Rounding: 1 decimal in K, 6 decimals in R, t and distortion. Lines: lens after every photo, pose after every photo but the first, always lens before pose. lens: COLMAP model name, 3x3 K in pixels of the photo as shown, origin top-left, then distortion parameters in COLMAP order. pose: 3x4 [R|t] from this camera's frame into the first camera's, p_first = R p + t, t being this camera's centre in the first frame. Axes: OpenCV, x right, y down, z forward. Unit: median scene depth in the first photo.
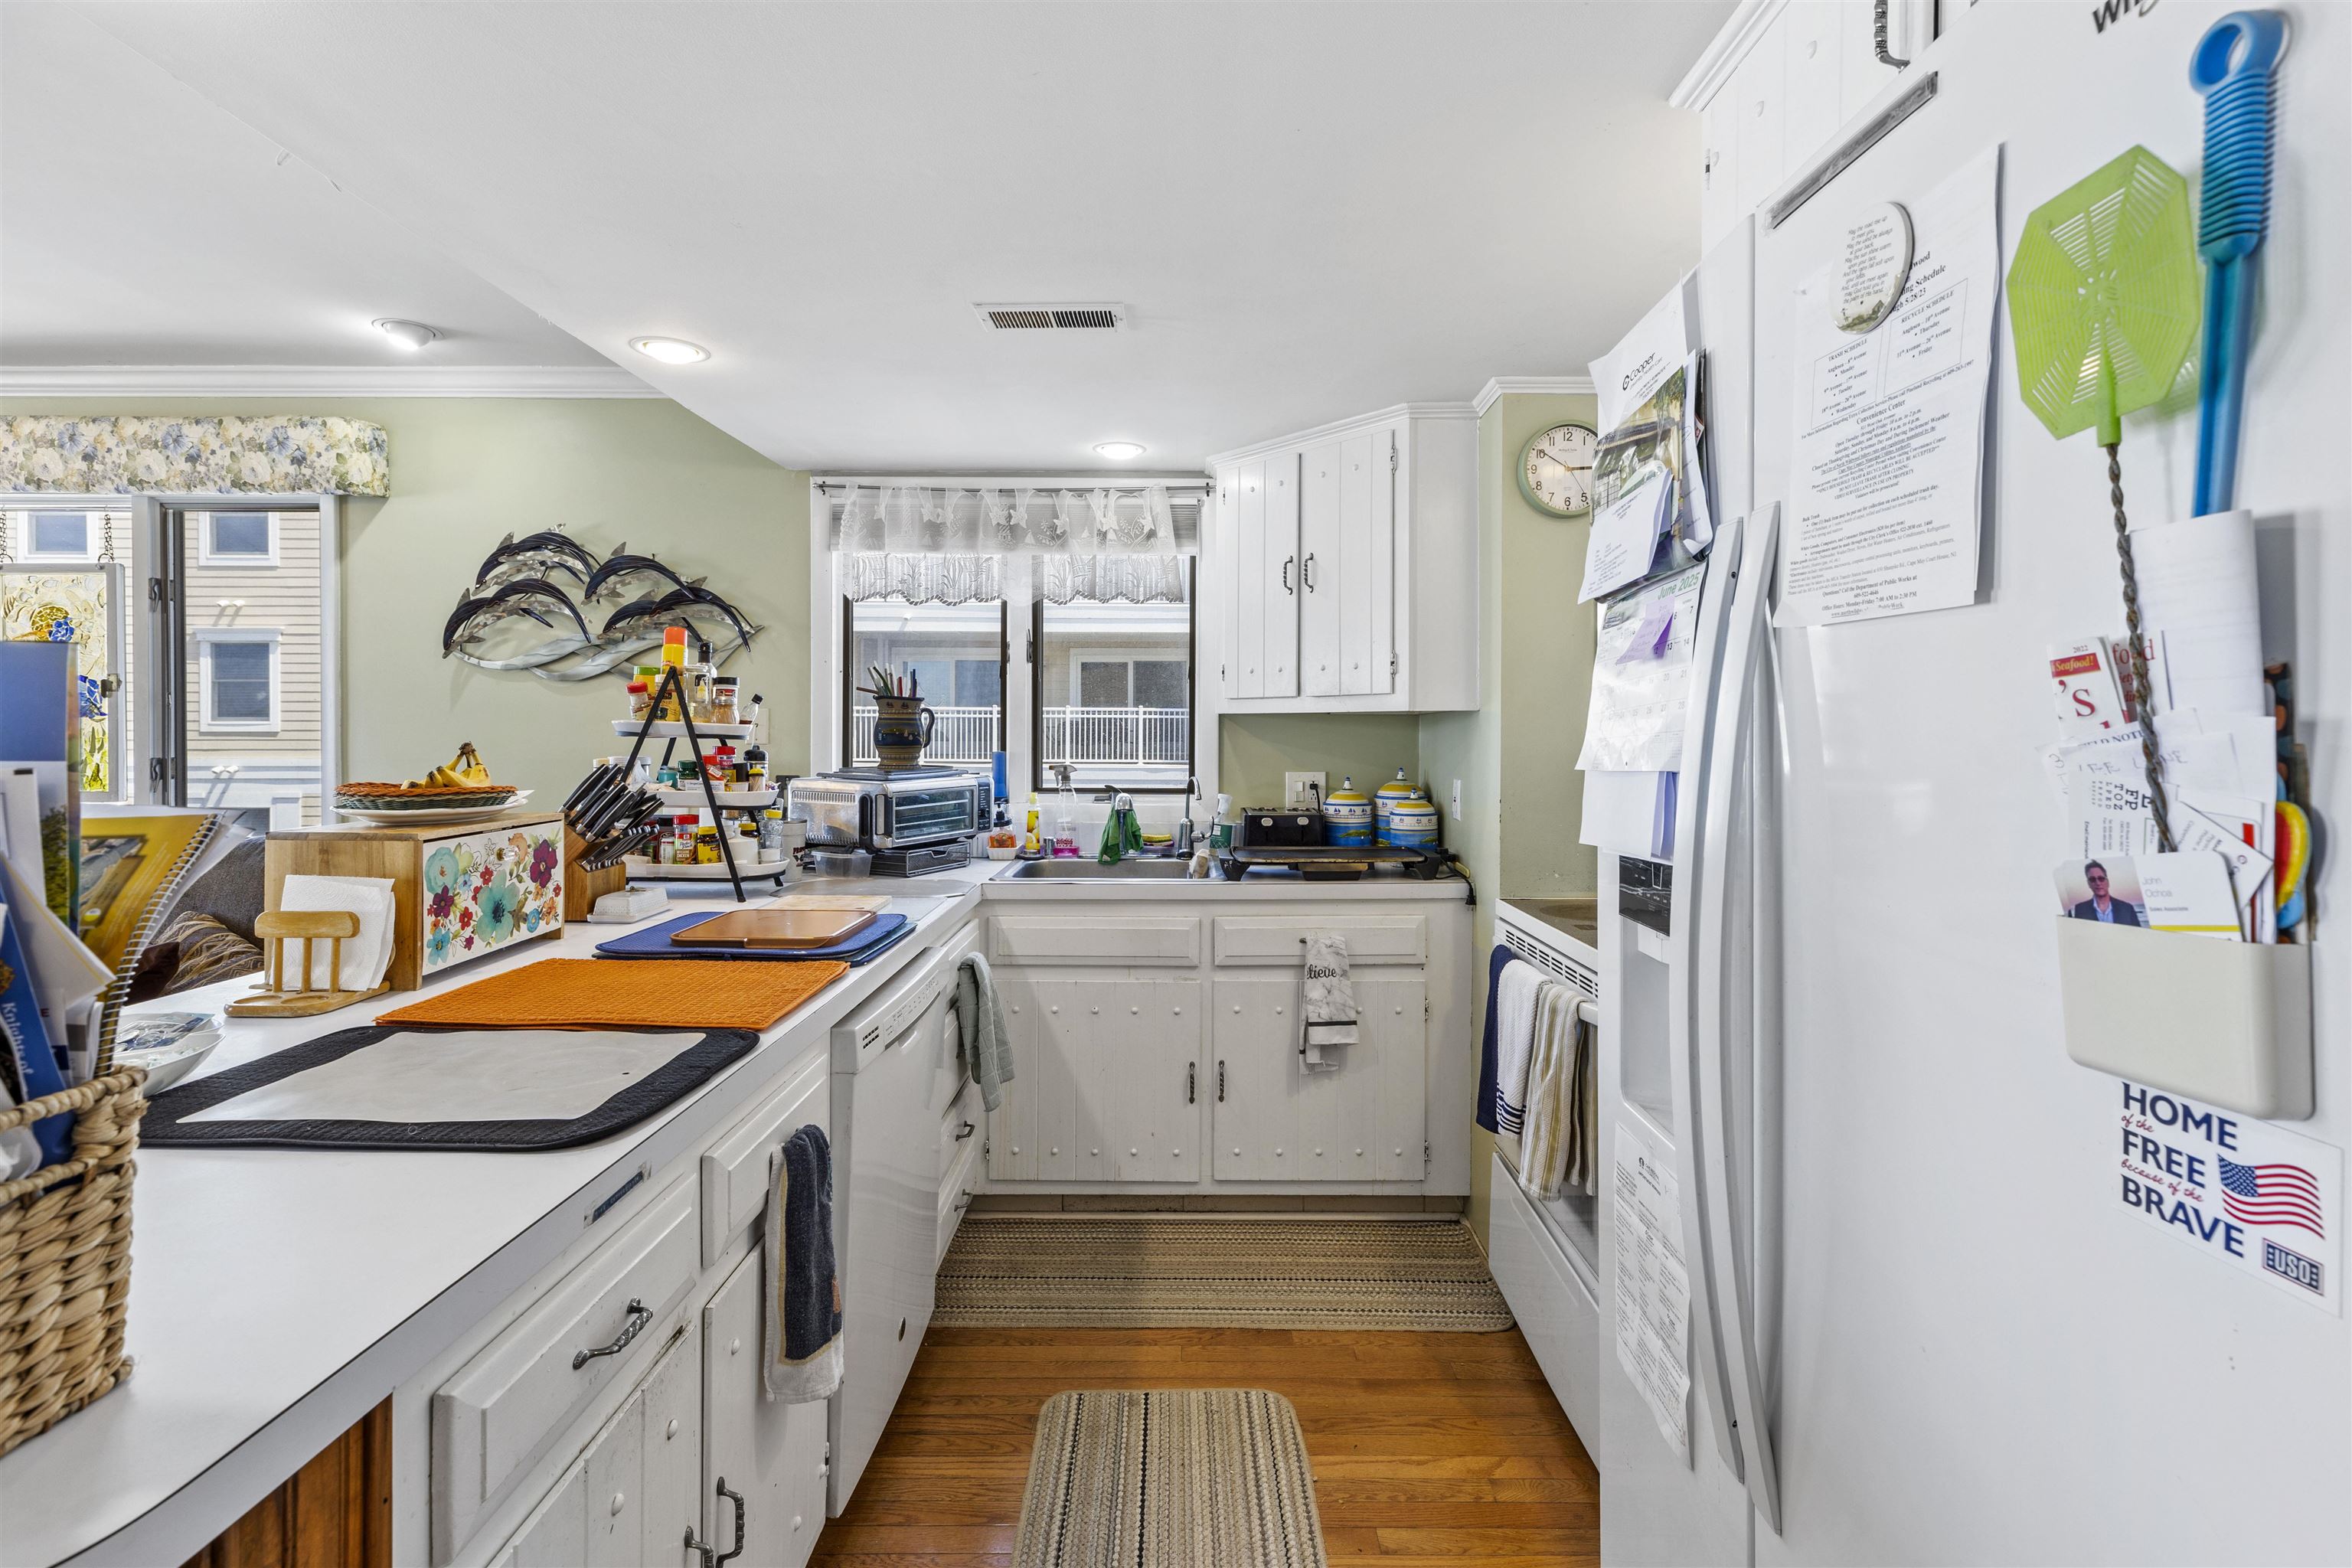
lens RADIAL K [[1069.0, 0, 1187.7], [0, 1069.0, 742.8], [0, 0, 1]] dist [0.004758, 0.000427]
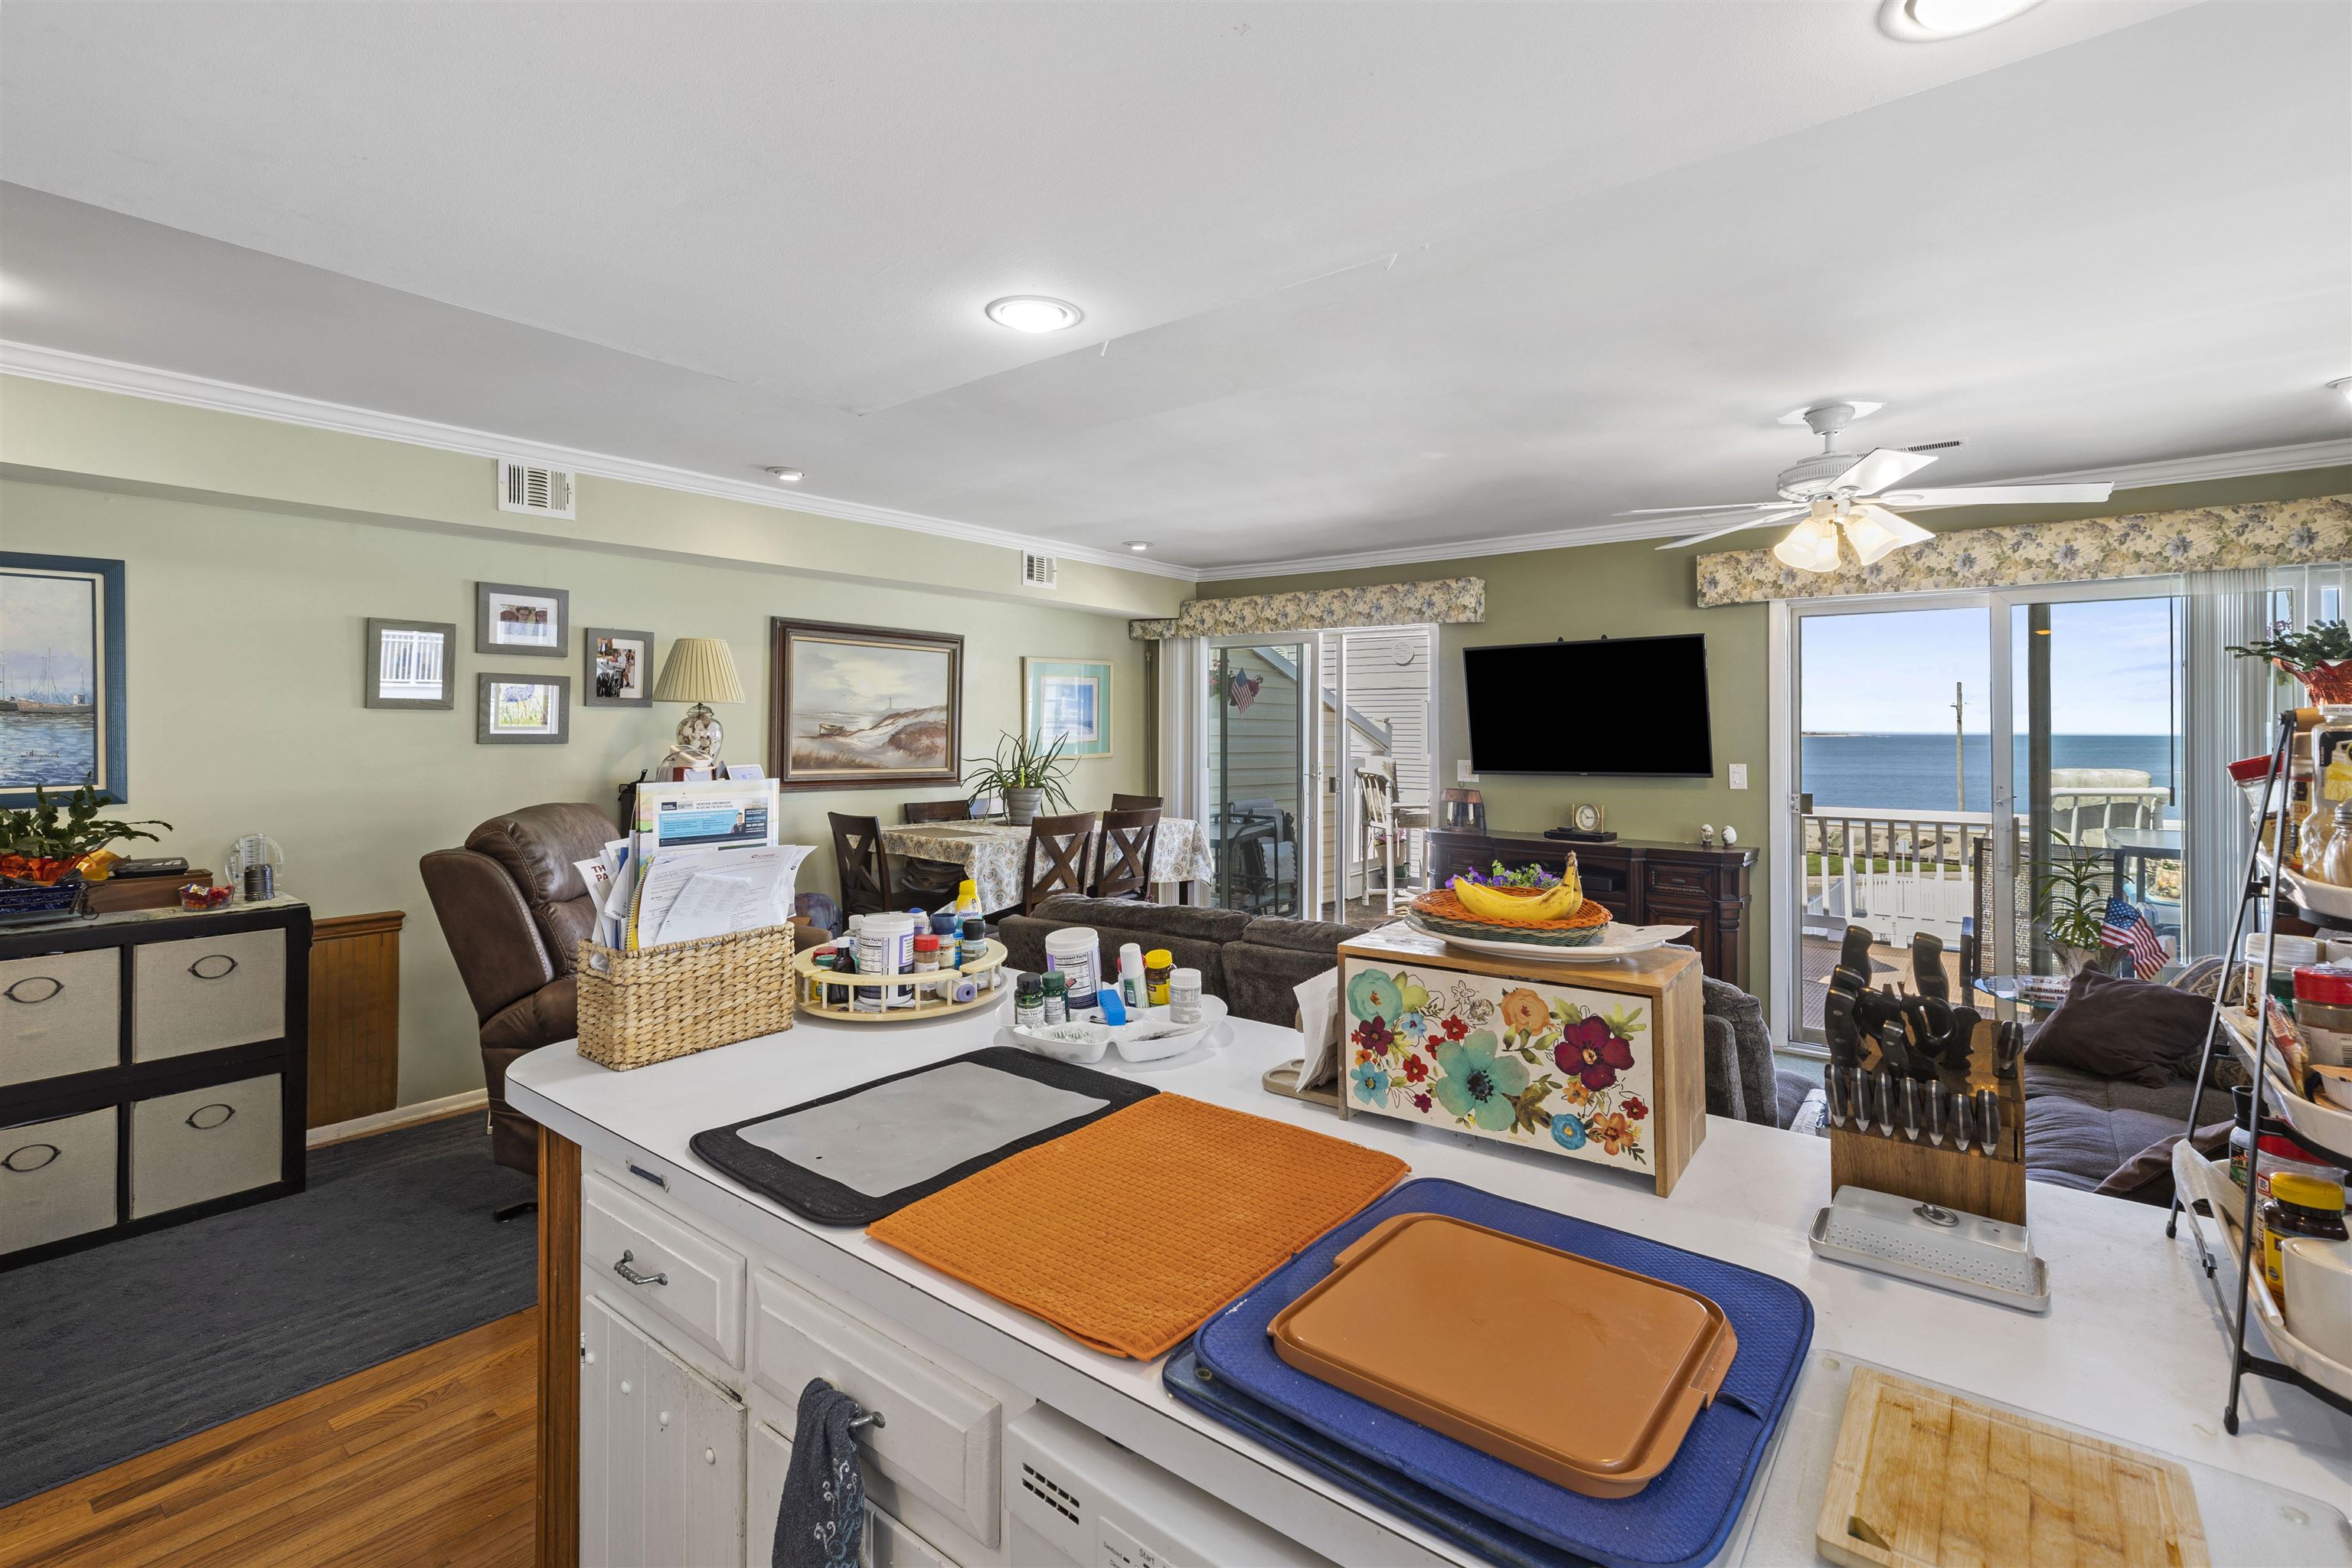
lens RADIAL K [[1069.0, 0, 1160.3], [0, 1069.0, 711.6], [0, 0, 1]] dist [0.004758, 0.000427]
pose [[-0.632389, -0.016688, -0.774471, 0.050882], [-0.010071, 0.999861, -0.013321, -0.063818], [0.774585, -0.000624, -0.632469, 0.946856]]
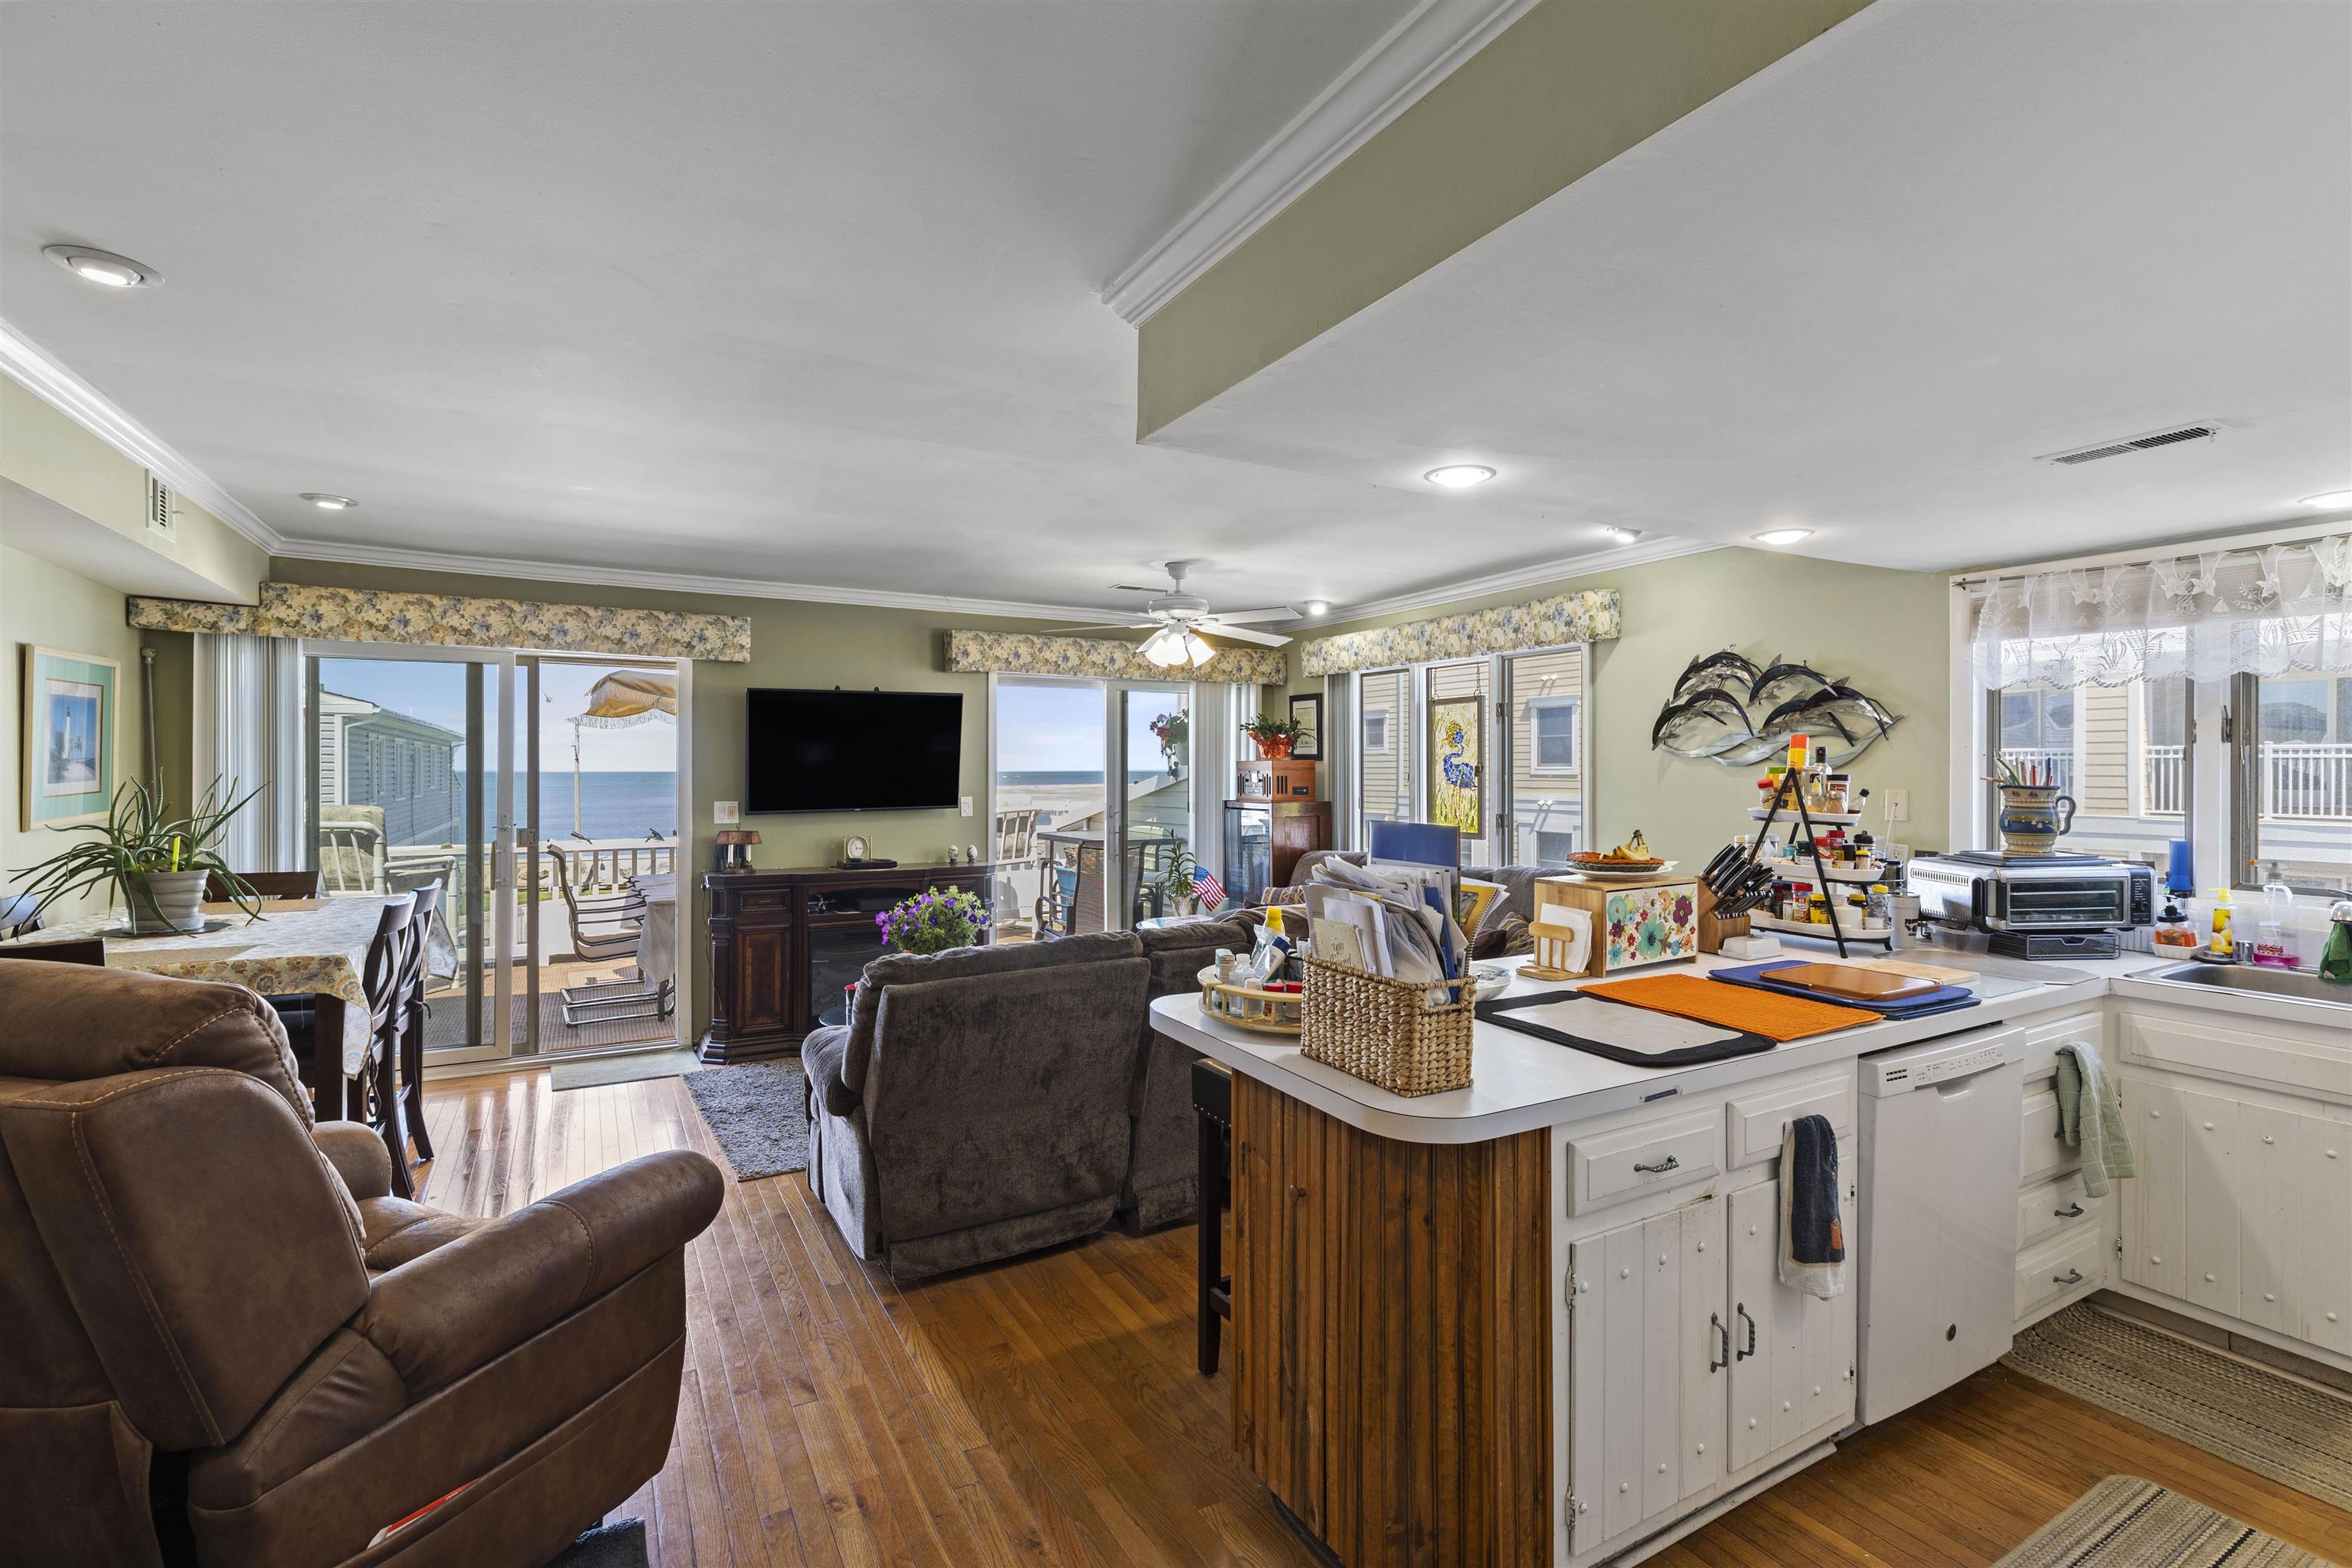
lens RADIAL K [[1069.0, 0, 1179.3], [0, 1069.0, 766.9], [0, 0, 1]] dist [0.004758, 0.000427]
pose [[0.485562, -0.003409, -0.874195, 0.294090], [-0.006085, 0.999955, -0.007280, -0.059302], [0.874181, 0.008854, 0.485520, -0.279041]]
